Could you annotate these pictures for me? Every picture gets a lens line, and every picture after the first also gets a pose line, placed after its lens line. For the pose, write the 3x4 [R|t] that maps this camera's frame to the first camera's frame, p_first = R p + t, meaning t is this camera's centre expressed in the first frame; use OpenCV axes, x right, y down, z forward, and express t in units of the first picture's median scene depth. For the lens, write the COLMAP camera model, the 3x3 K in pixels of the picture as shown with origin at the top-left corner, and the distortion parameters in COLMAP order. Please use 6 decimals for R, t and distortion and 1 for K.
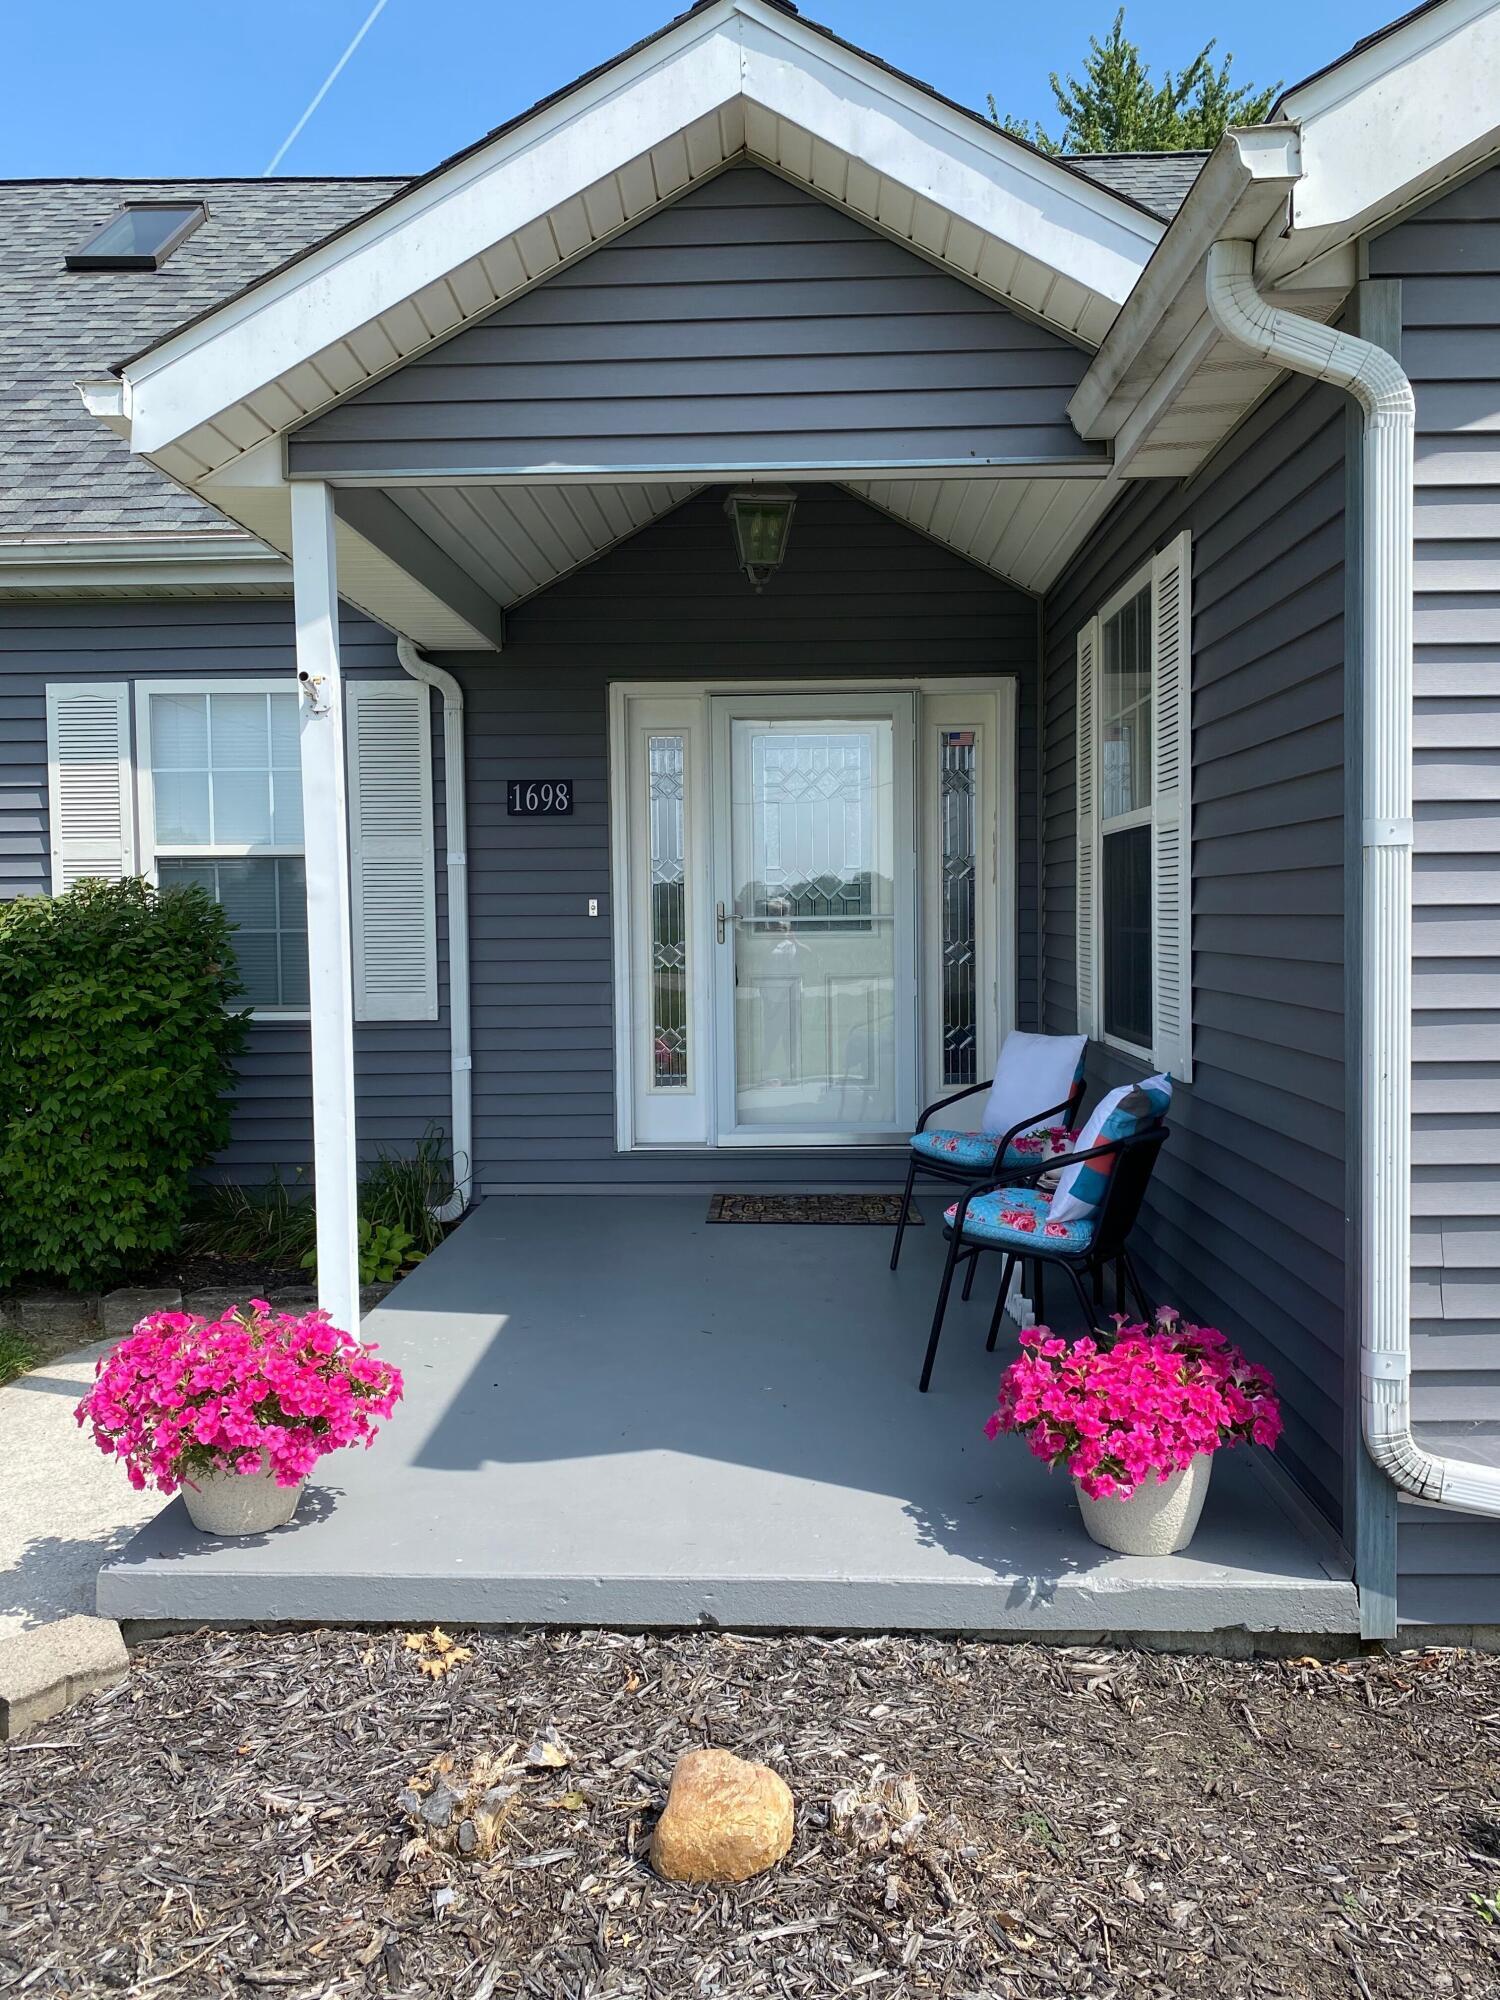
lens RADIAL K [[1599.7, 0, 767.6], [0, 1599.7, 1001.2], [0, 0, 1]] dist [0.022499, -0.016166]
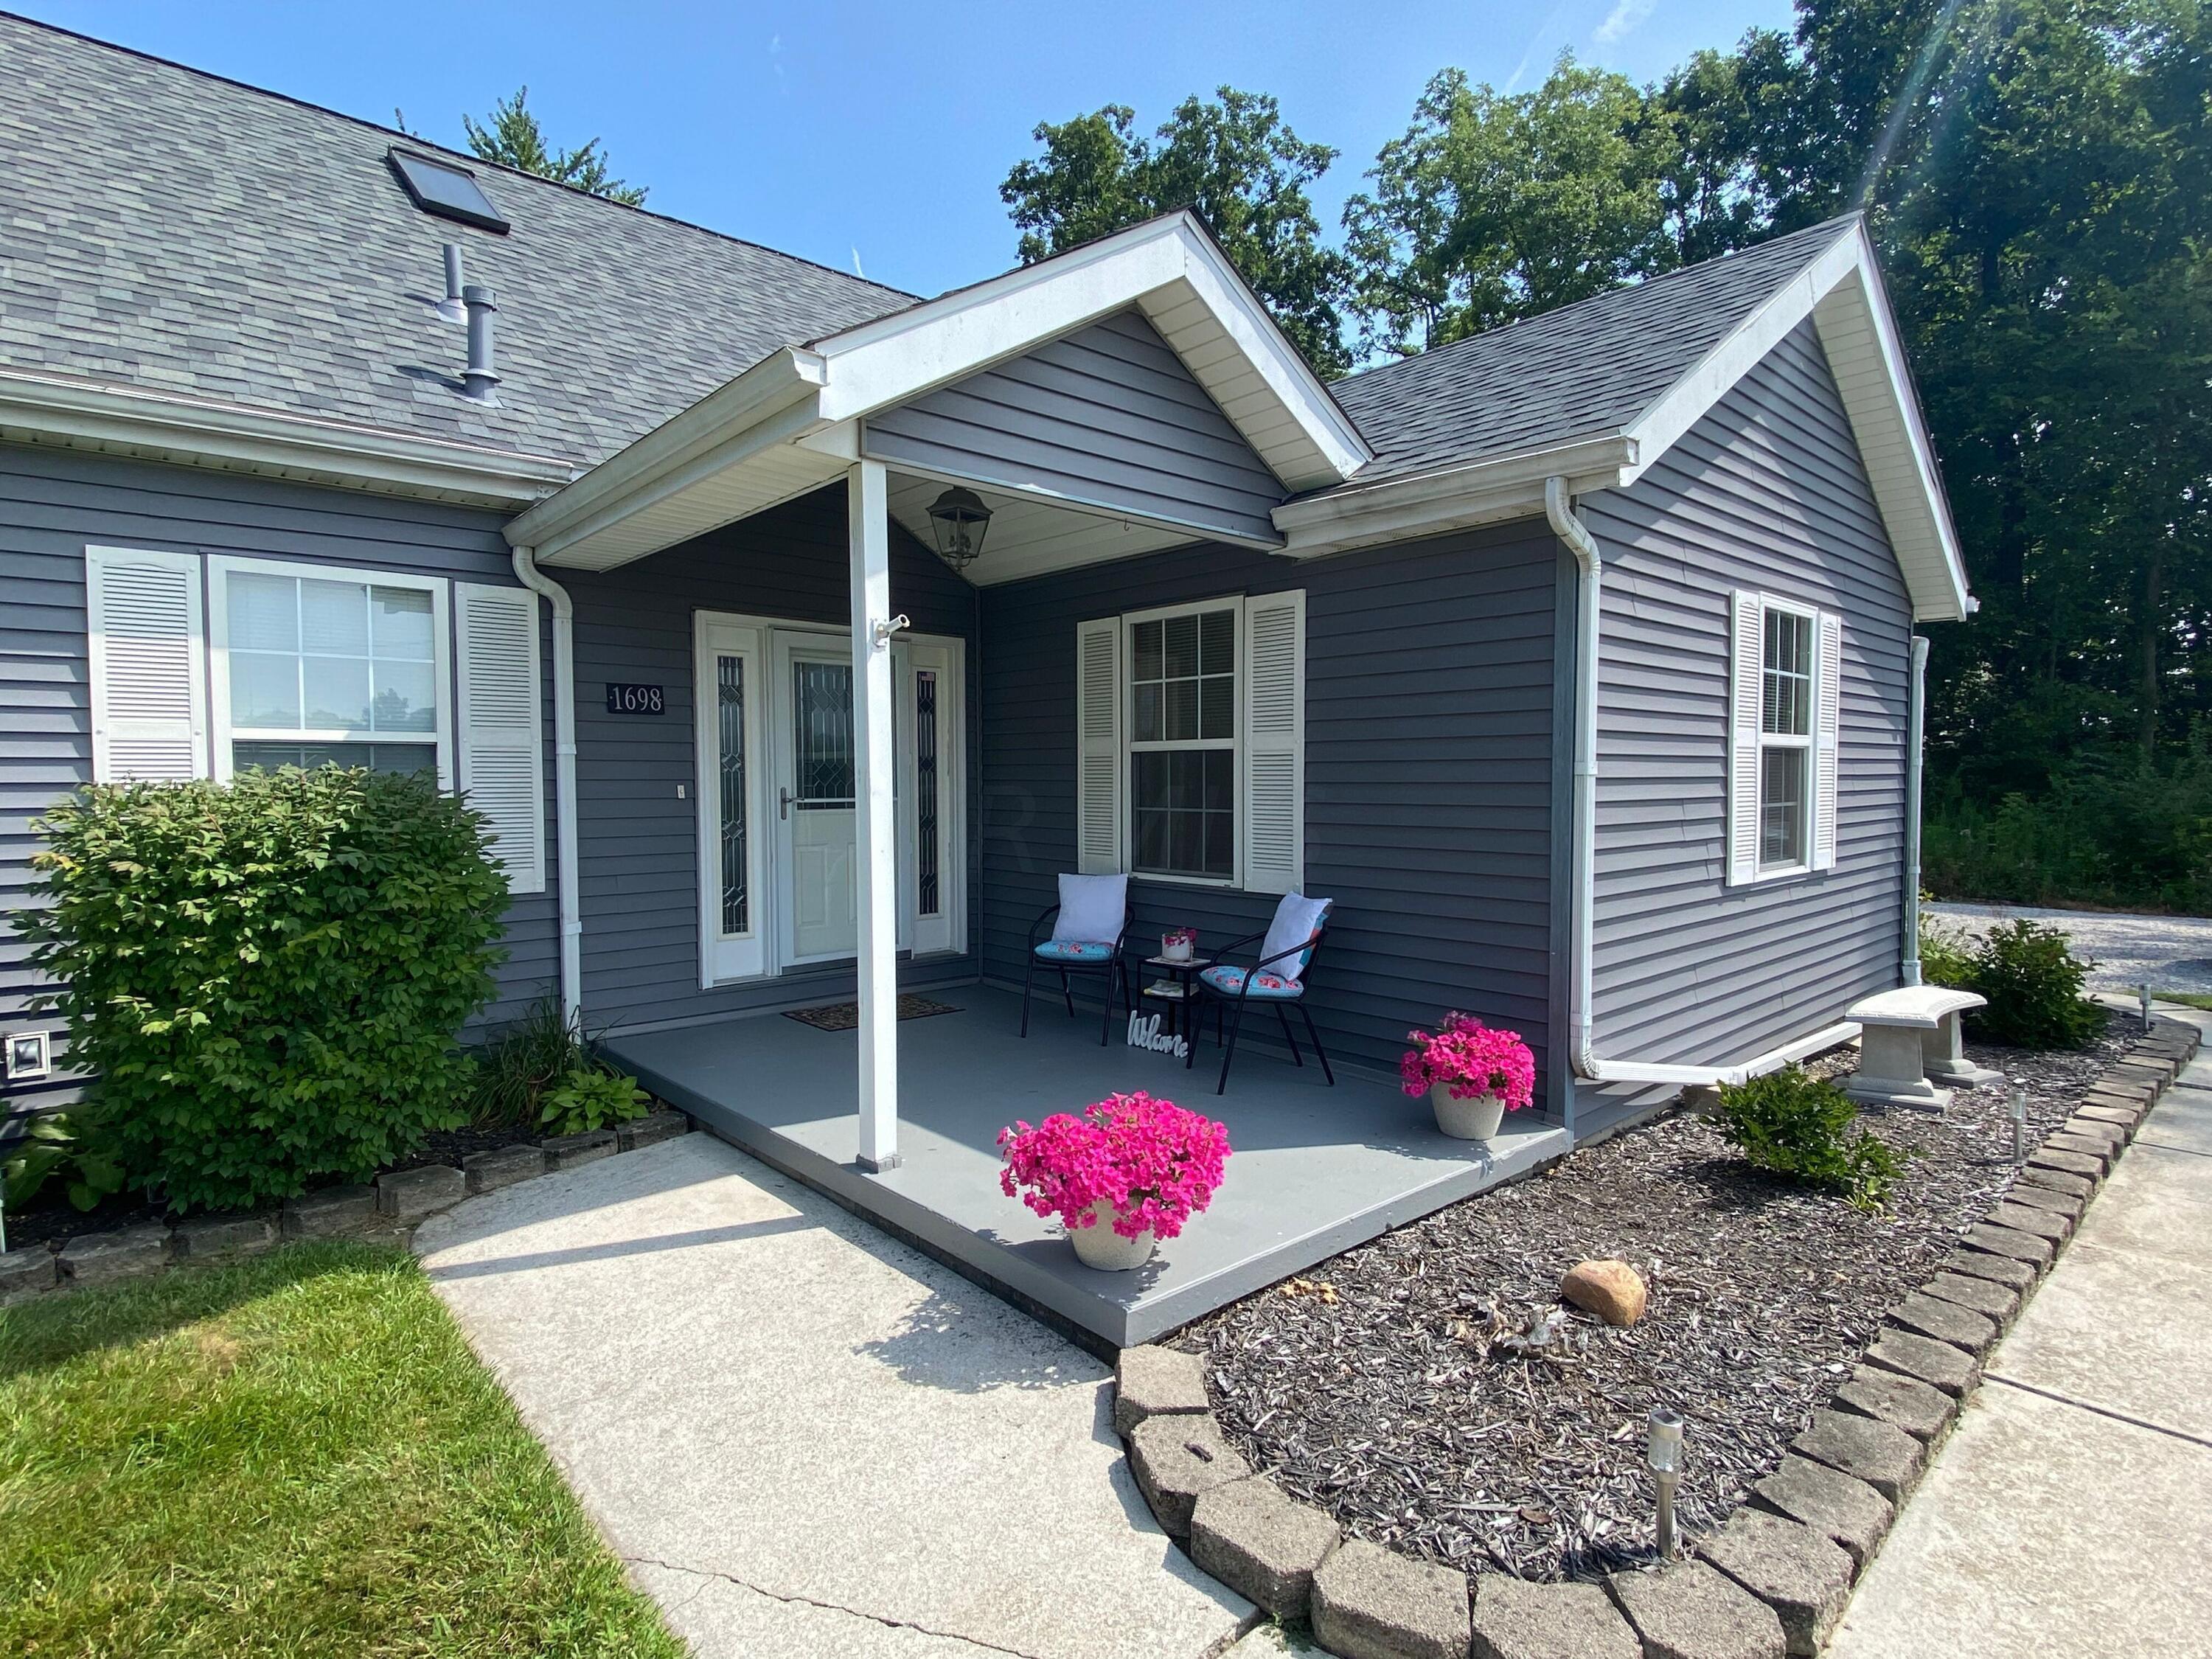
lens RADIAL K [[1143.5, 0, 1112.9], [0, 1143.5, 839.5], [0, 0, 1]] dist [-0.013800, -0.001300]
pose [[0.720455, -0.029778, 0.692862, -0.477395], [0.033755, 0.999399, 0.007853, -0.018028], [-0.692680, 0.017730, 0.721027, 0.147622]]
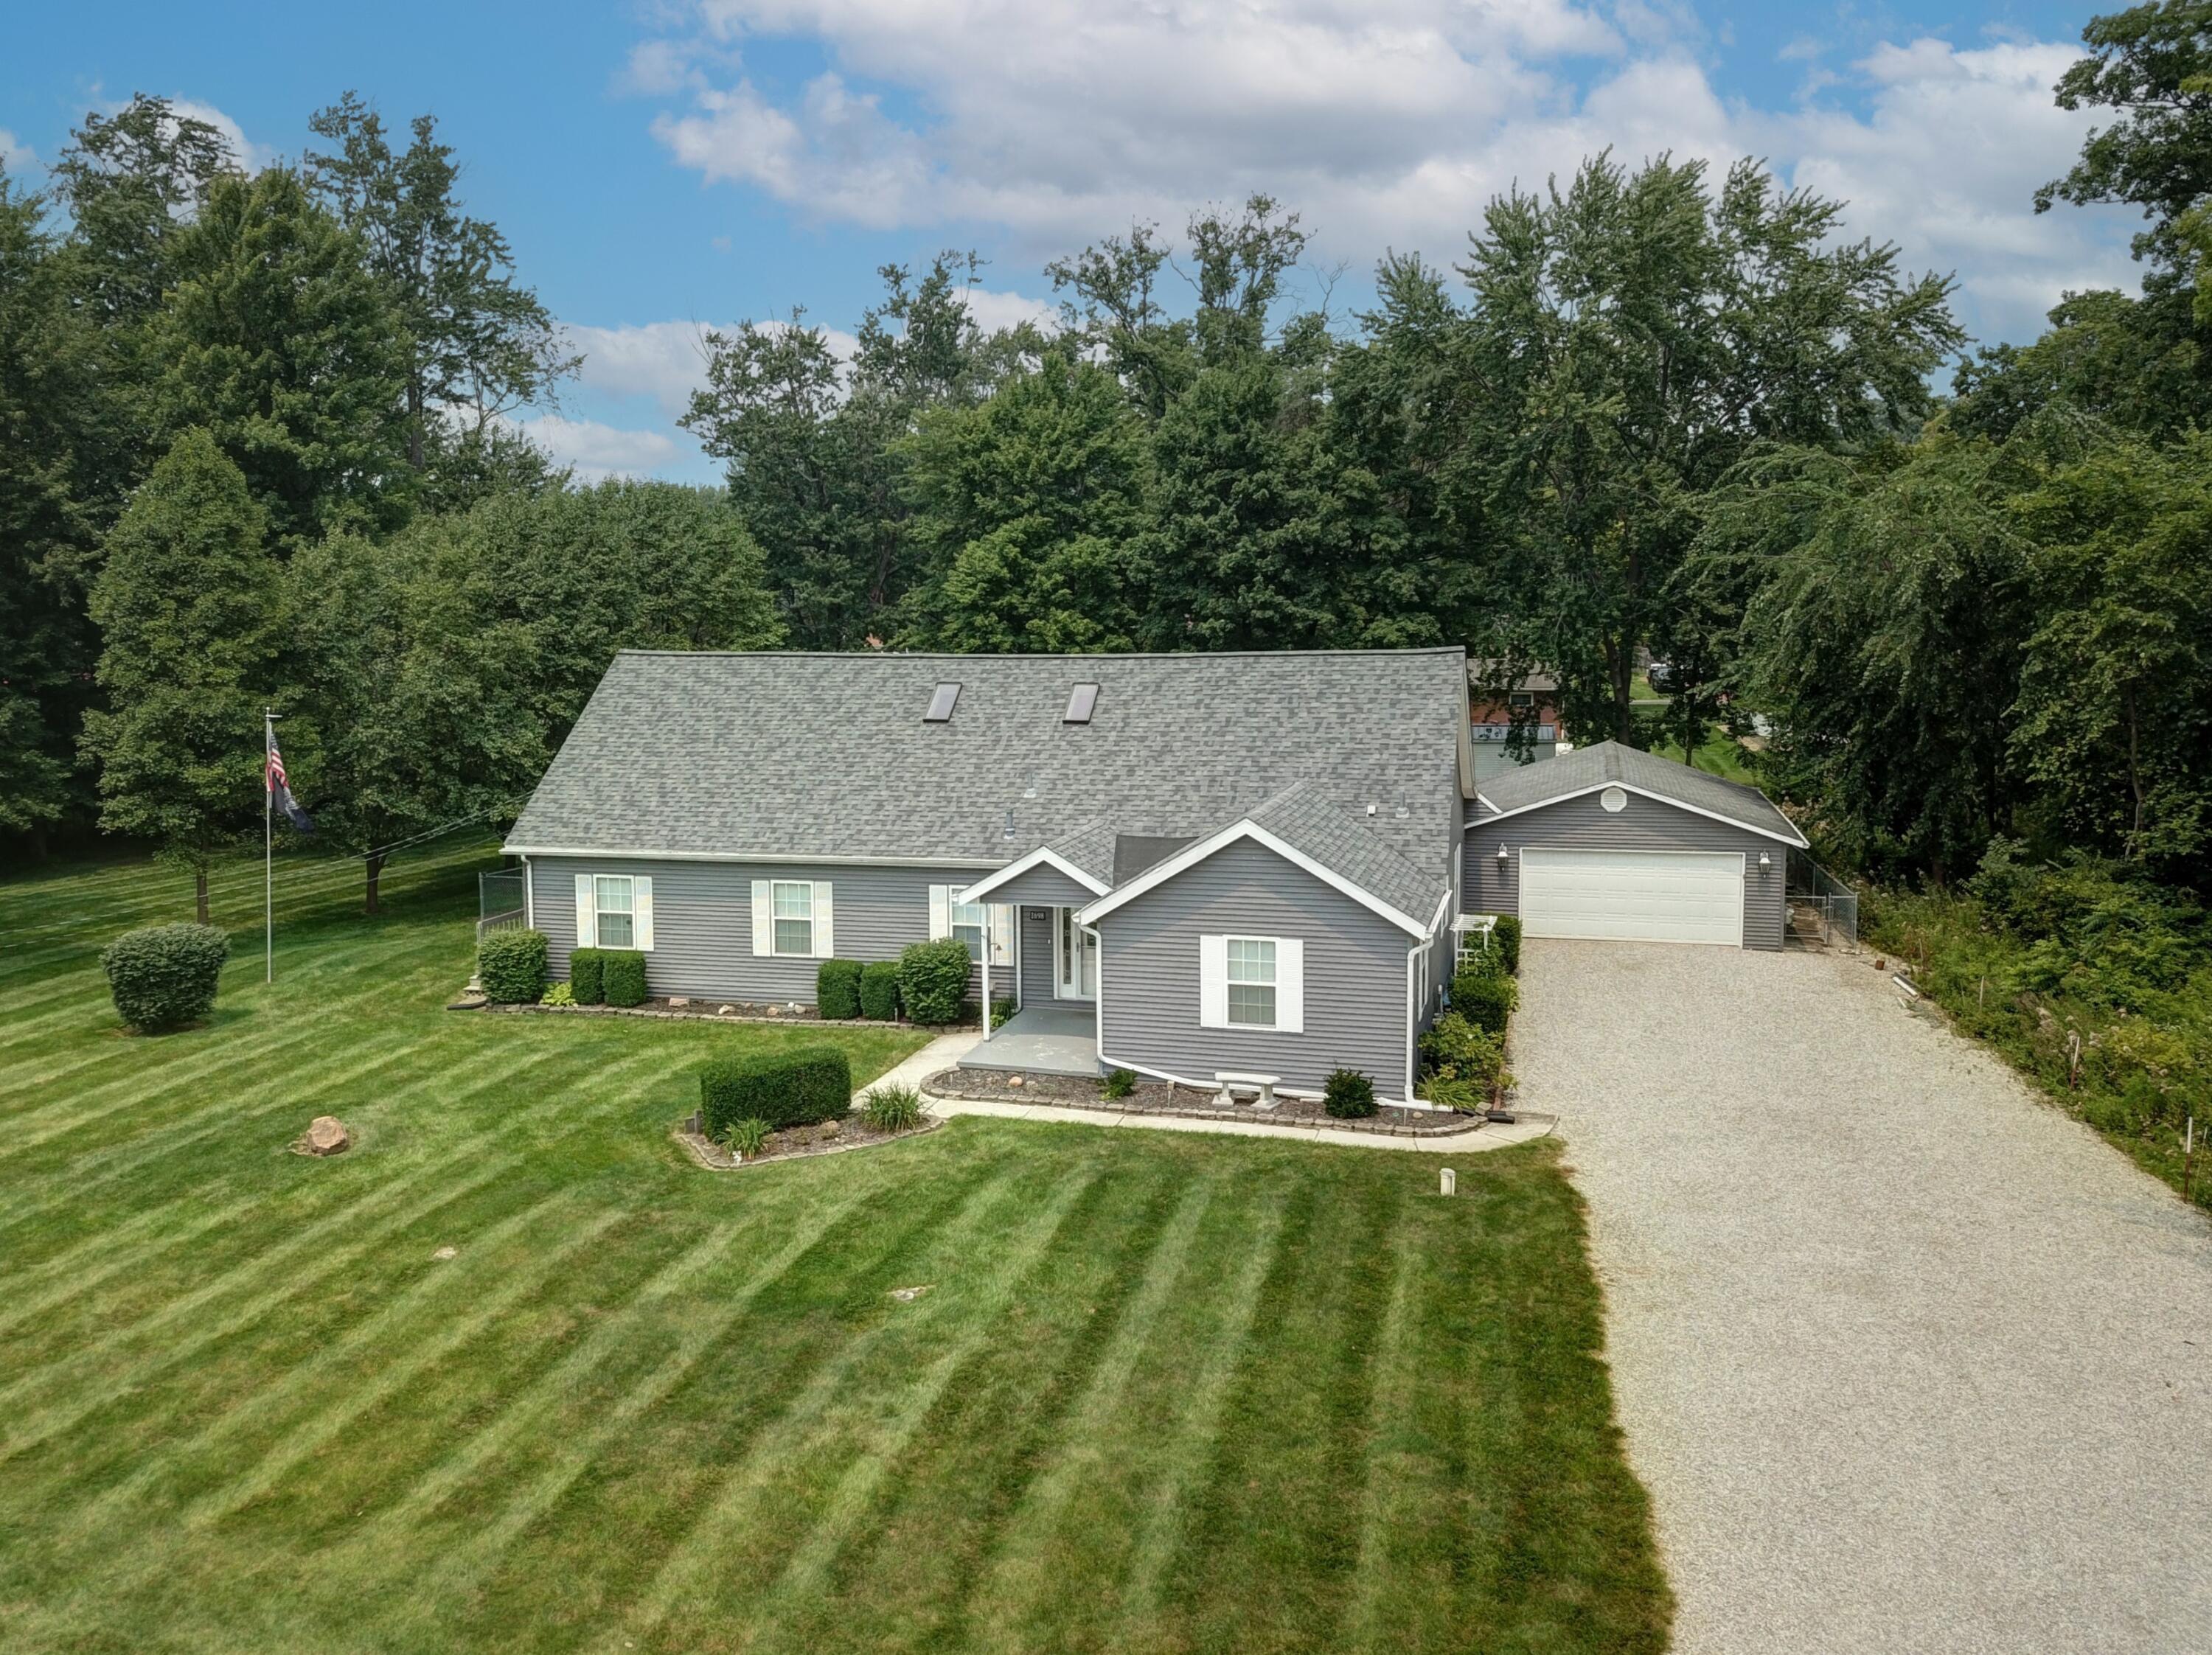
lens RADIAL K [[1672.2, 0, 1104.5], [0, 1672.2, 820.8], [0, 0, 1]] dist [0.007295, -0.002945]
pose [[0.974891, 0.031783, -0.220401, 1.012978], [-0.017741, 0.997701, 0.065402, -0.678861], [0.221973, -0.059850, 0.973214, -3.305784]]
